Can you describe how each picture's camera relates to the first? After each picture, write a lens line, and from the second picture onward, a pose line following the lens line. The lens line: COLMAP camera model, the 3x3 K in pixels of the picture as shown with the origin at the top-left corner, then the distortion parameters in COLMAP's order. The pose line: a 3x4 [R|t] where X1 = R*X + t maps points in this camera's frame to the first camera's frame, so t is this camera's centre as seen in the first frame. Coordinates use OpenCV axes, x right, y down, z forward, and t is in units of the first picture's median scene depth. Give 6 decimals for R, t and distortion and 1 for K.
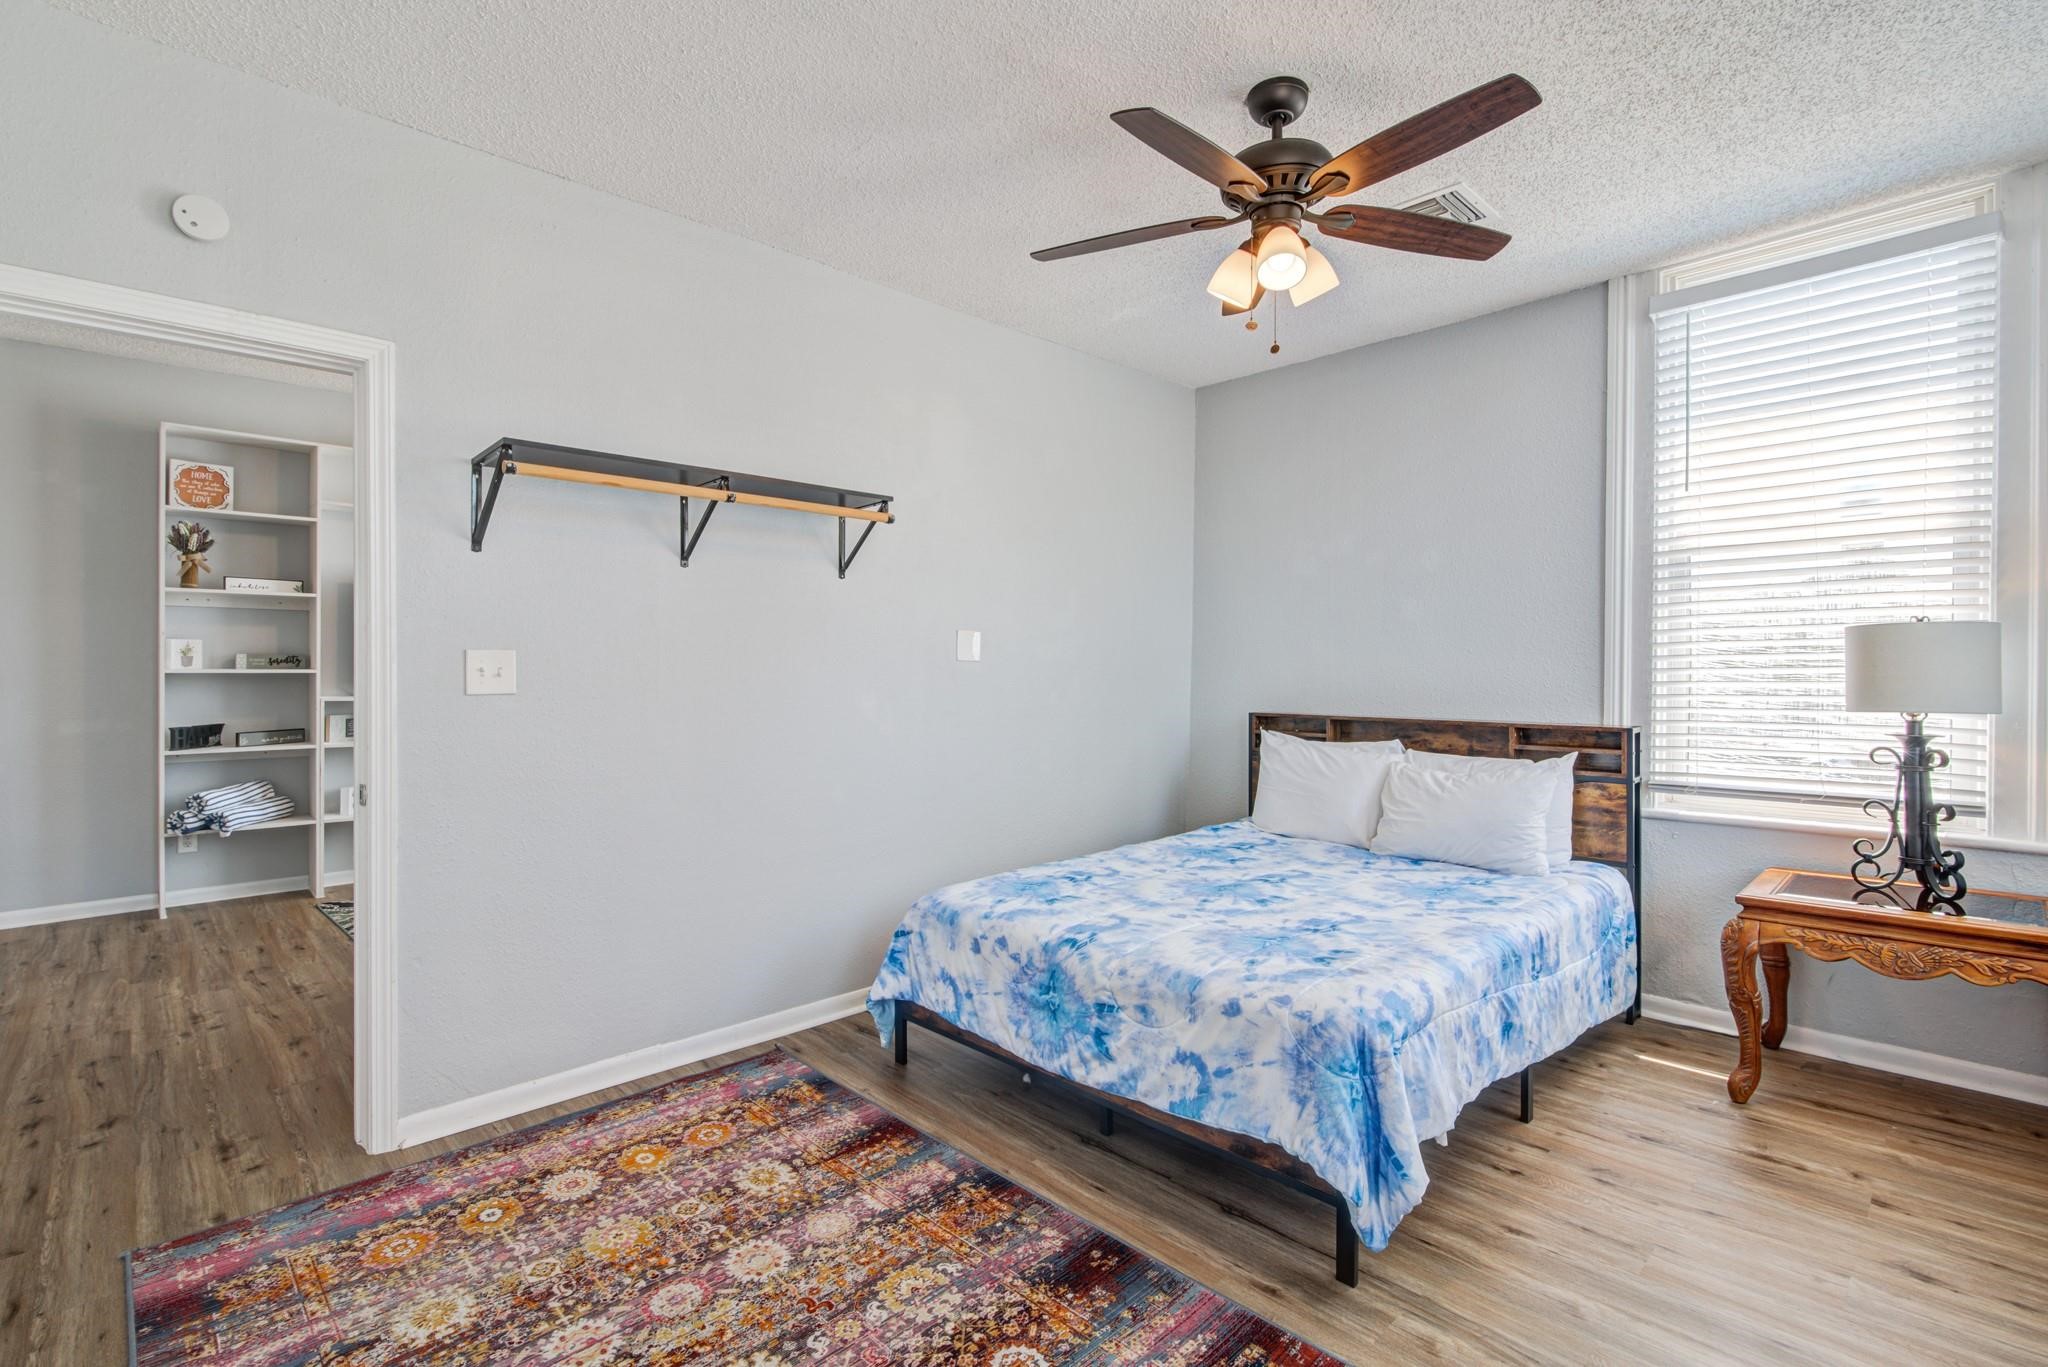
lens RADIAL K [[946.1, 0, 1022.8], [0, 946.1, 671.2], [0, 0, 1]] dist [-0.004947, 0.000951]
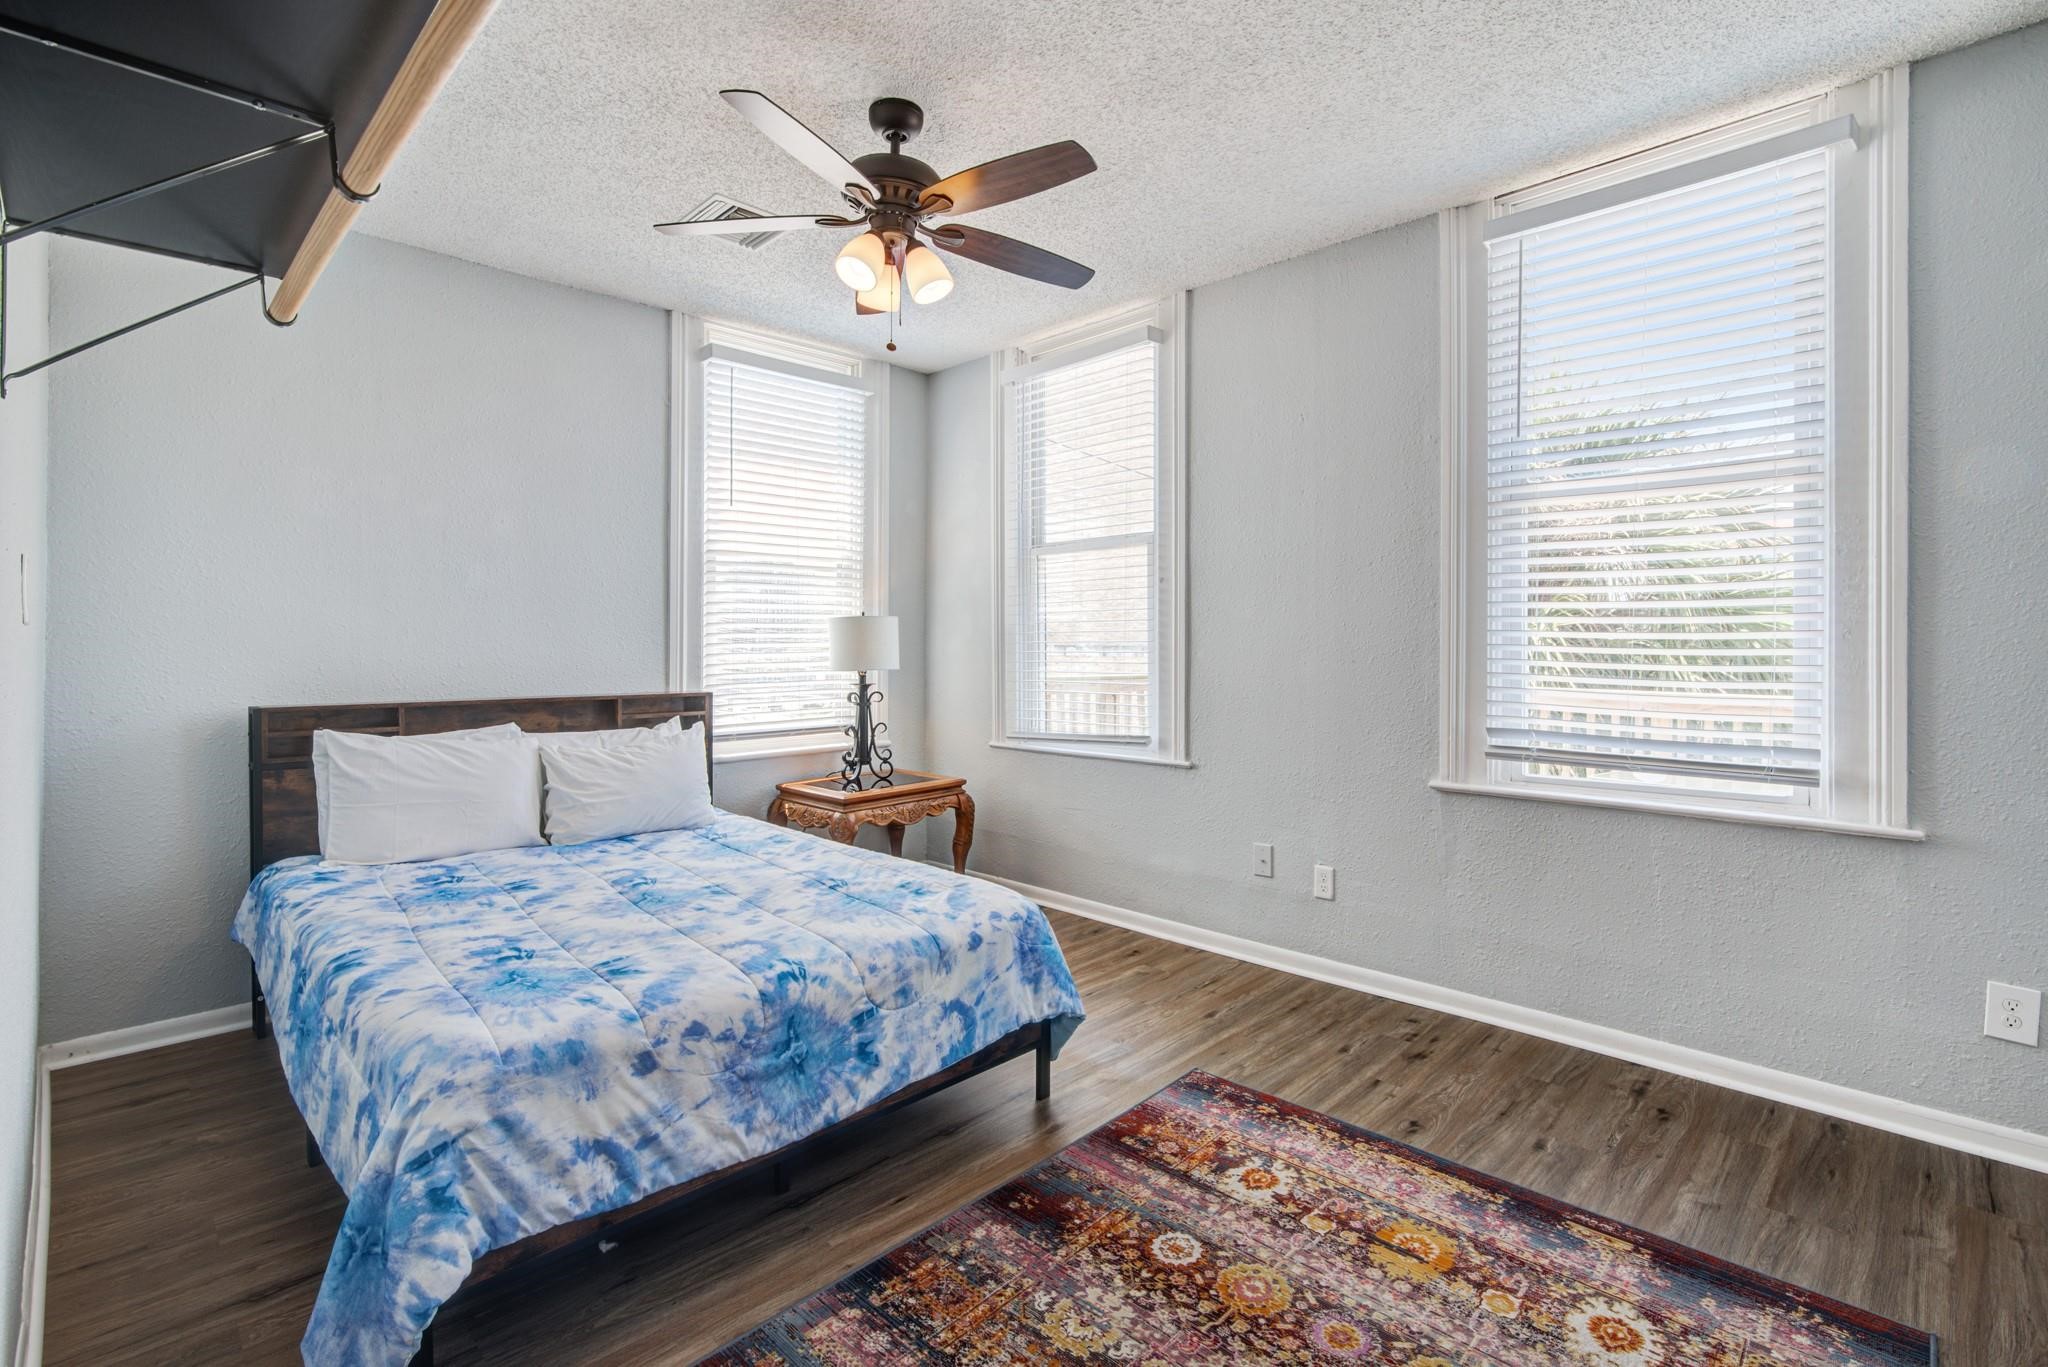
lens RADIAL K [[941.2, 0, 1020.7], [0, 941.2, 650.0], [0, 0, 1]] dist [-0.001534, 0.000327]
pose [[-0.015766, -0.007722, 0.999846, -0.761910], [0.003940, 0.999962, 0.007785, -0.002802], [-0.999868, 0.004062, -0.015735, 0.802895]]
